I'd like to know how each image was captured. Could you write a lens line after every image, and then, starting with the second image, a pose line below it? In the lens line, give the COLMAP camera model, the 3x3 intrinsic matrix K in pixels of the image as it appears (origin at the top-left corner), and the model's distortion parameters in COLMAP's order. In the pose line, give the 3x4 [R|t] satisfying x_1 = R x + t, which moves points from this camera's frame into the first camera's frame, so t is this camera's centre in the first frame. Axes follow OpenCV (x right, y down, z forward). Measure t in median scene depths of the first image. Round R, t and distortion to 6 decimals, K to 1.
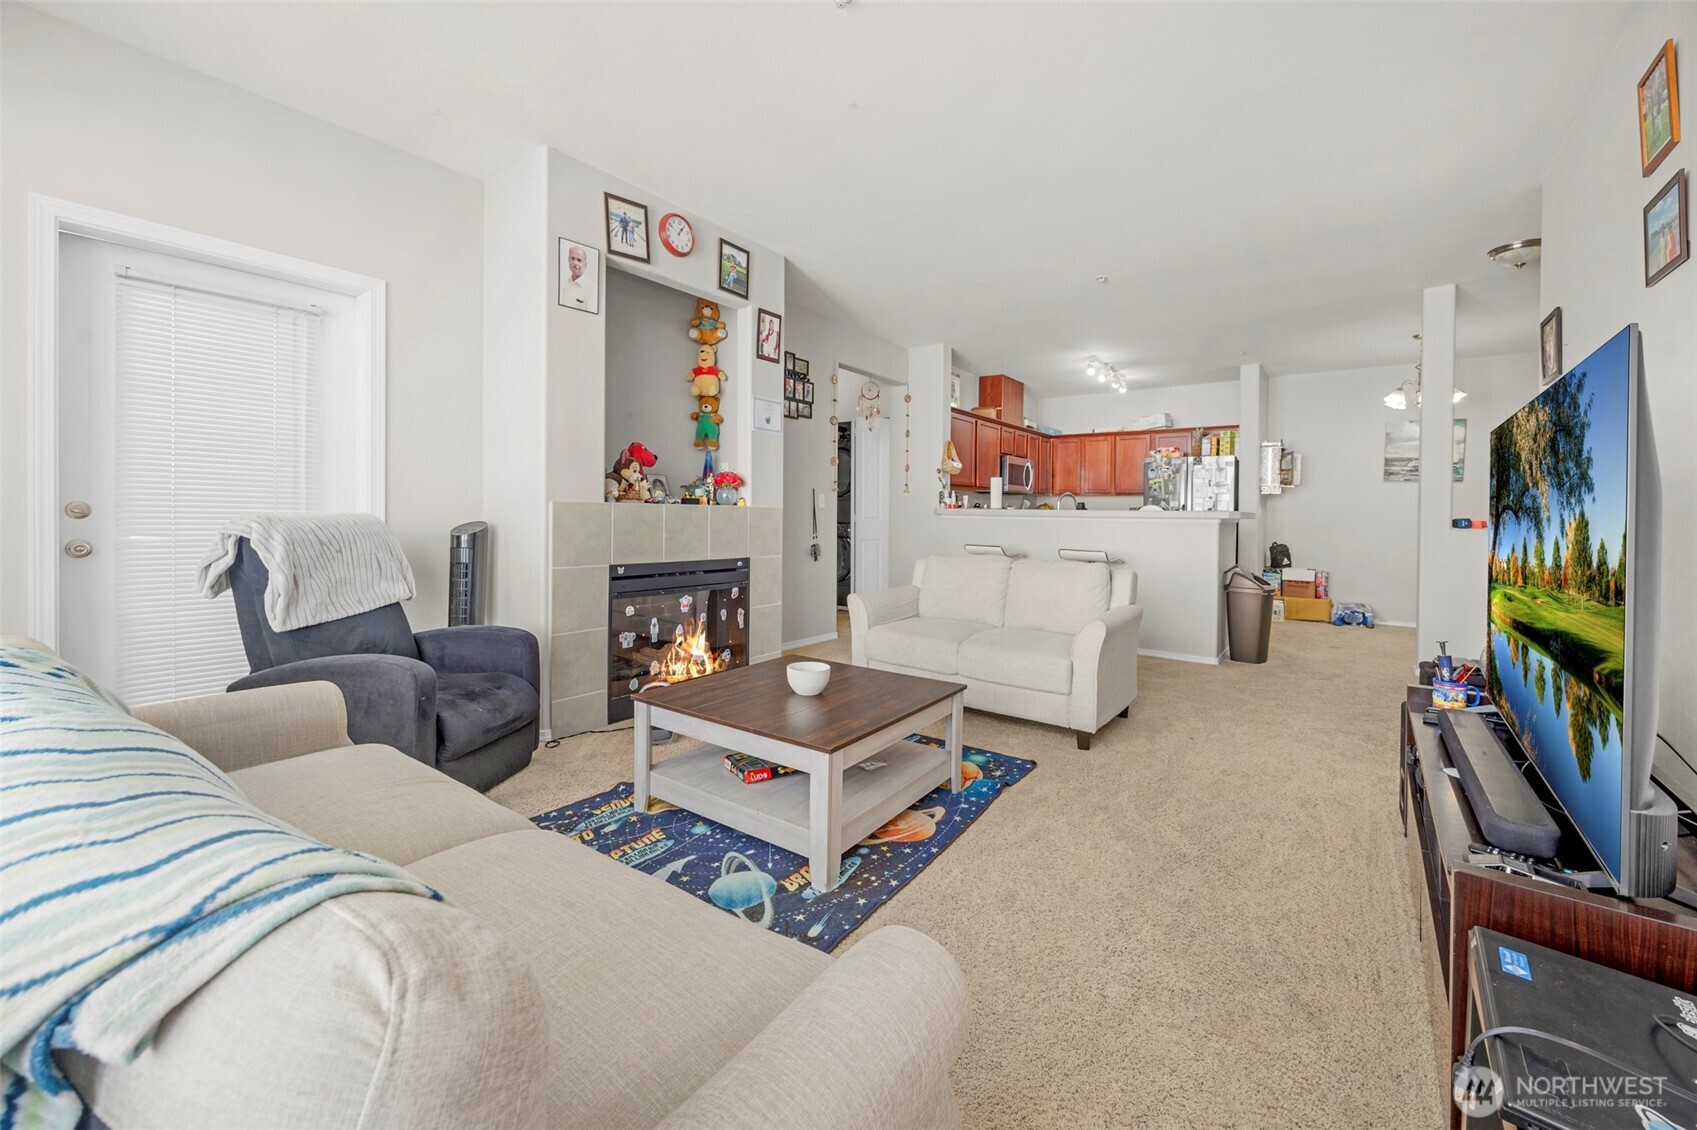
lens RADIAL K [[671.5, 0, 836.0], [0, 671.5, 511.6], [0, 0, 1]] dist [-0.000008, -0.000083]
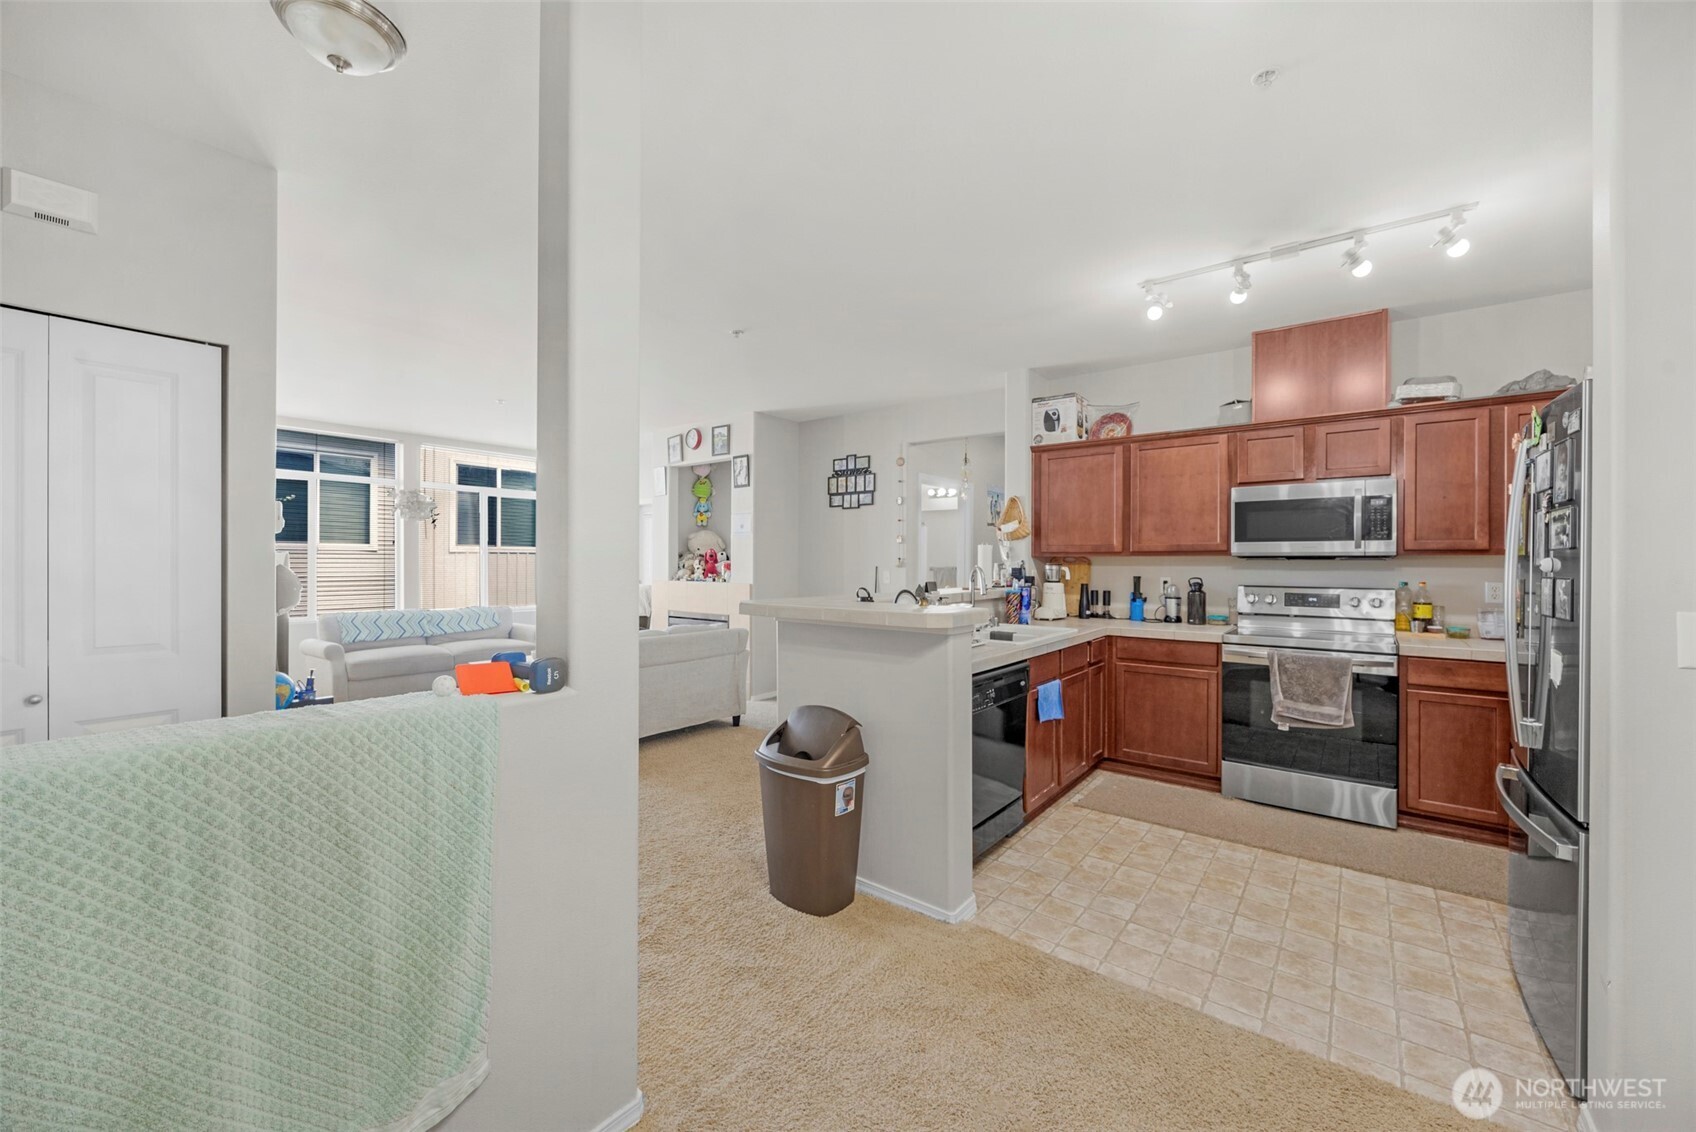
lens RADIAL K [[632.5, 0, 861.5], [0, 632.5, 559.5], [0, 0, 1]] dist [-0.001986, -0.000132]
pose [[0.016033, -0.019296, -0.999685, 1.280257], [0.002421, 0.999812, -0.019260, -0.031271], [0.999869, -0.002112, 0.016077, 1.196564]]
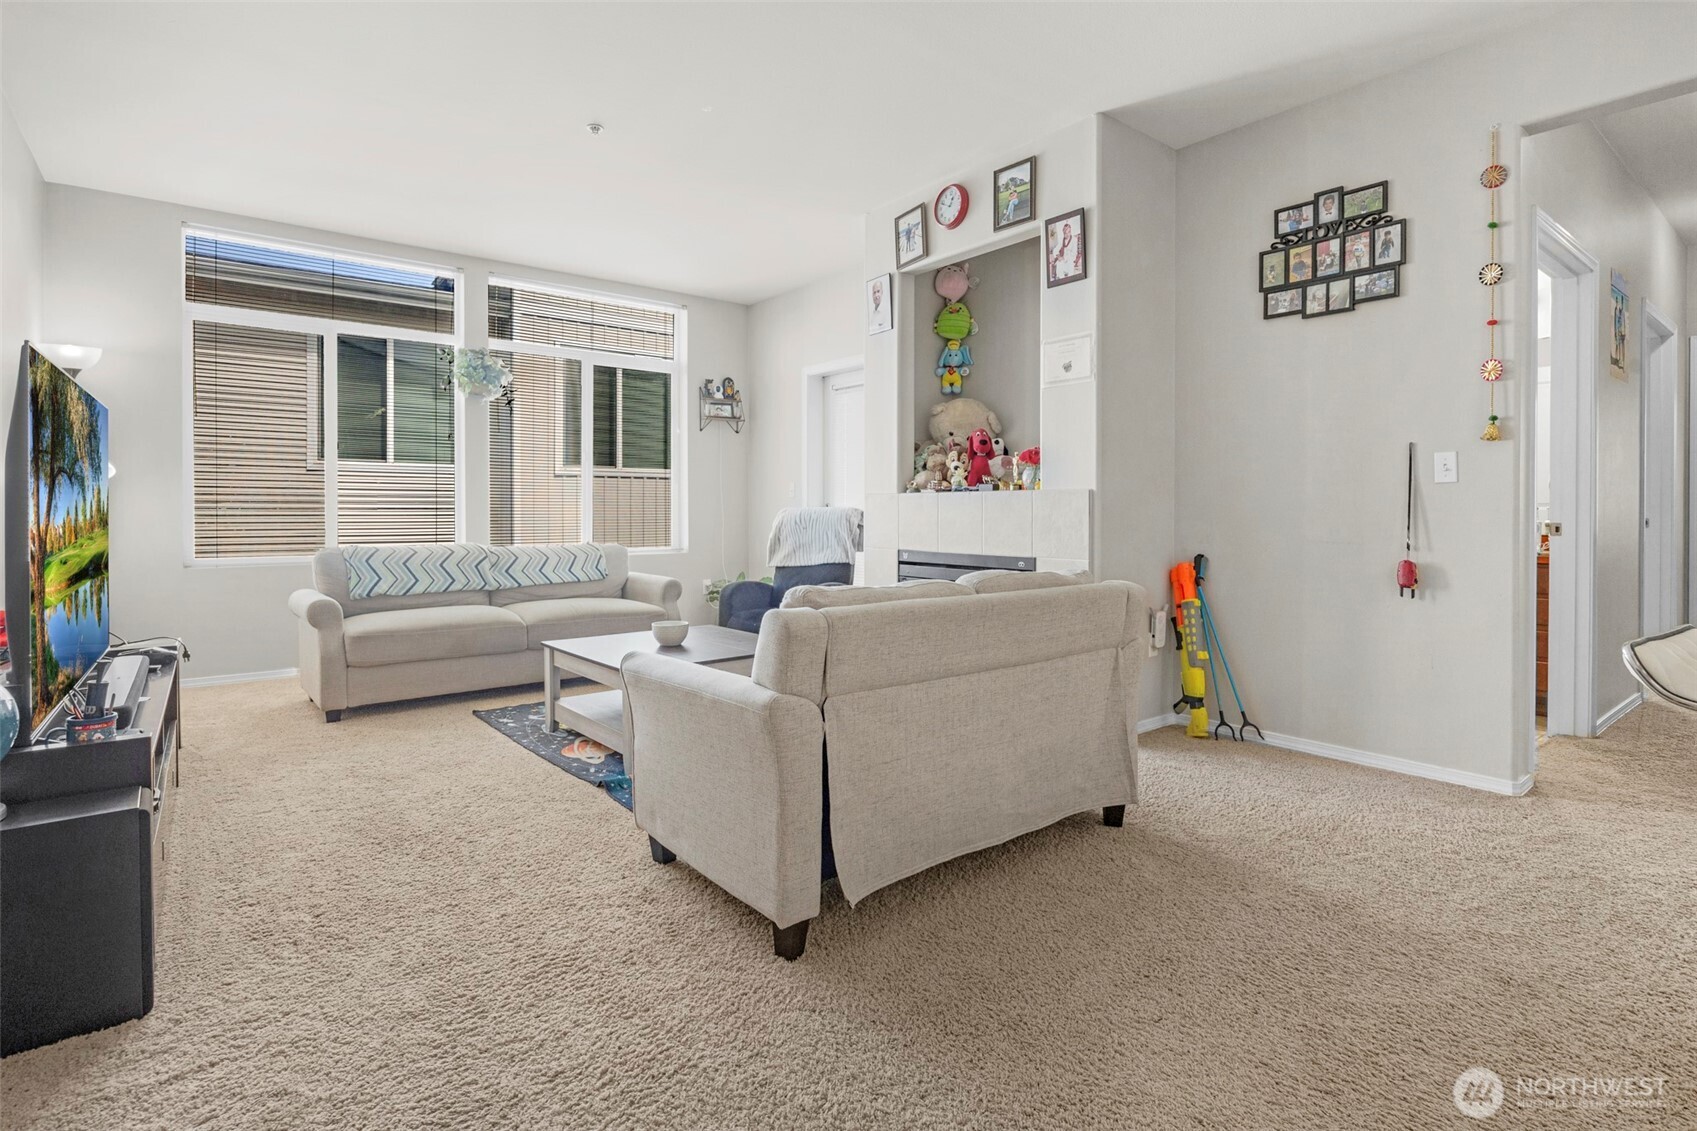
lens RADIAL K [[820.4, 0, 875.9], [0, 820.4, 521.8], [0, 0, 1]] dist [-0.011975, 0.000576]
pose [[-0.216028, -0.004460, -0.976377, 0.749712], [-0.000788, 0.999990, -0.004394, 0.029103], [0.976387, -0.000180, -0.216029, 0.949233]]
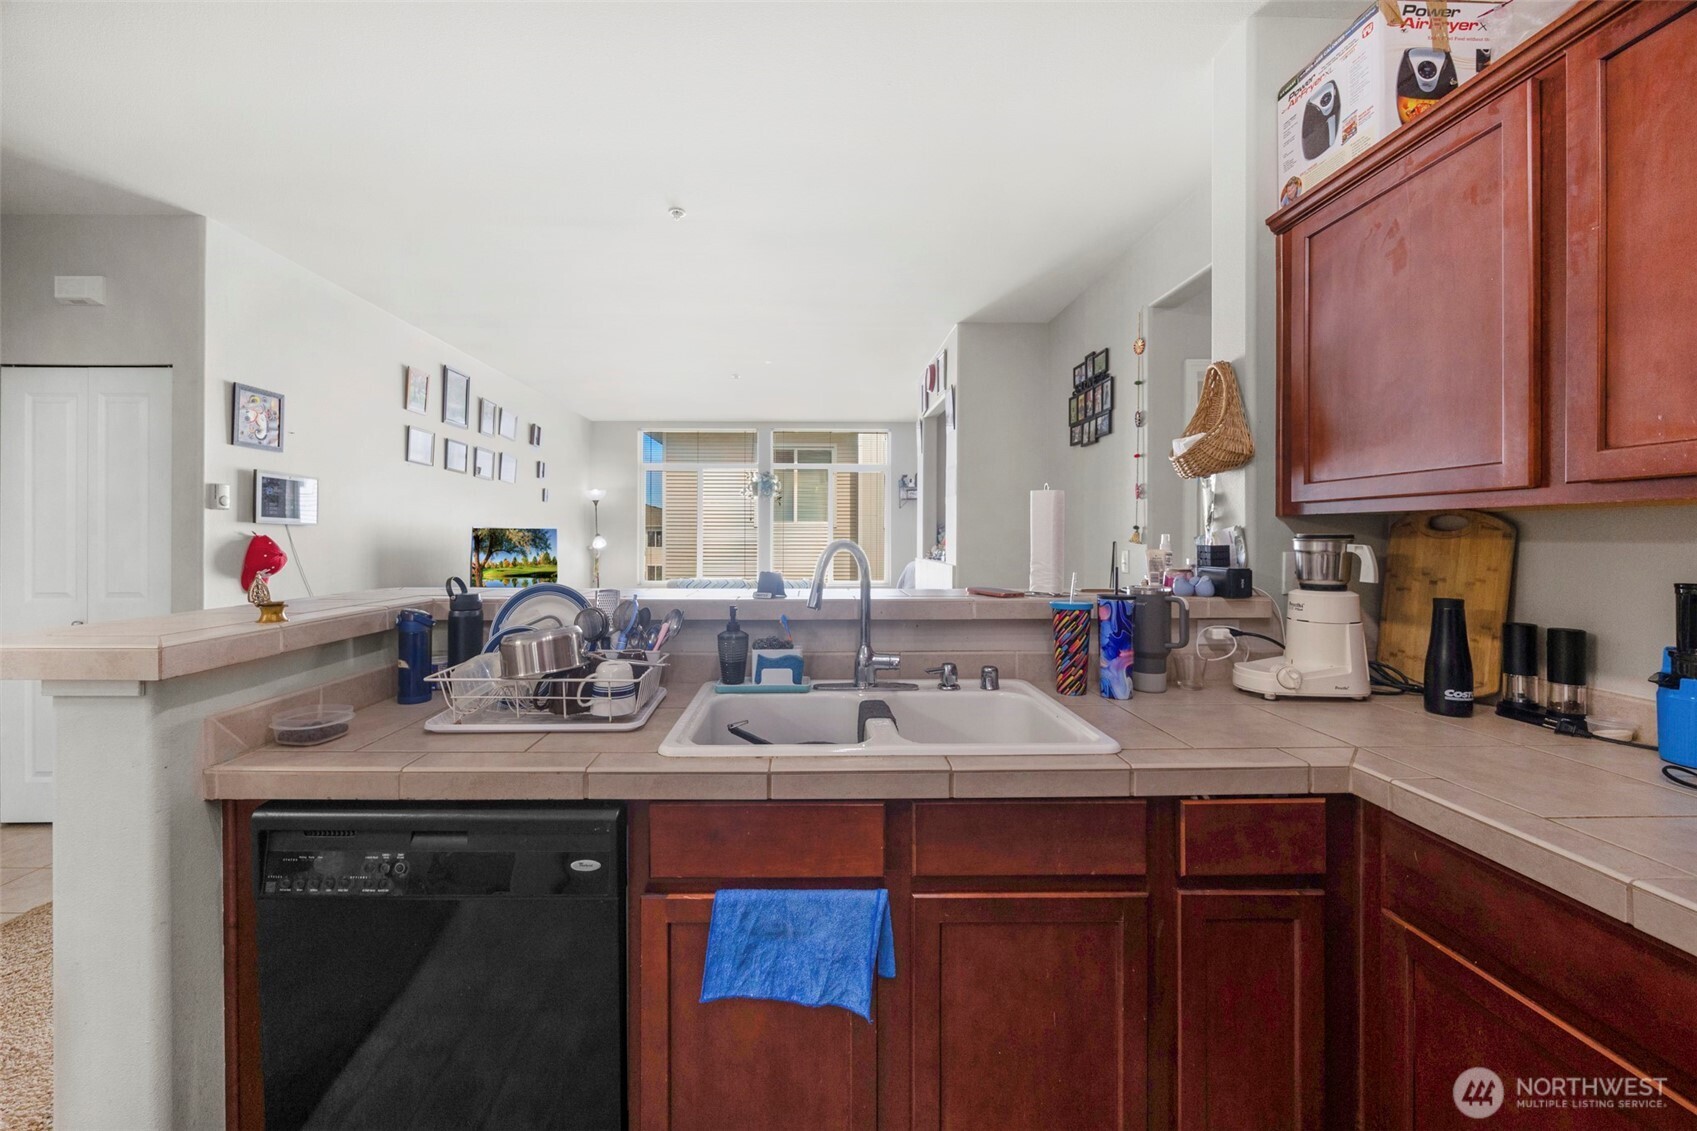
lens RADIAL K [[658.7, 0, 836.9], [0, 658.7, 537.4], [0, 0, 1]] dist [-0.012849, -0.000052]
pose [[-0.760460, -0.019772, -0.649083, 0.703135], [-0.014218, 0.999804, -0.013798, -0.033067], [0.649229, -0.001264, -0.760592, 1.624200]]
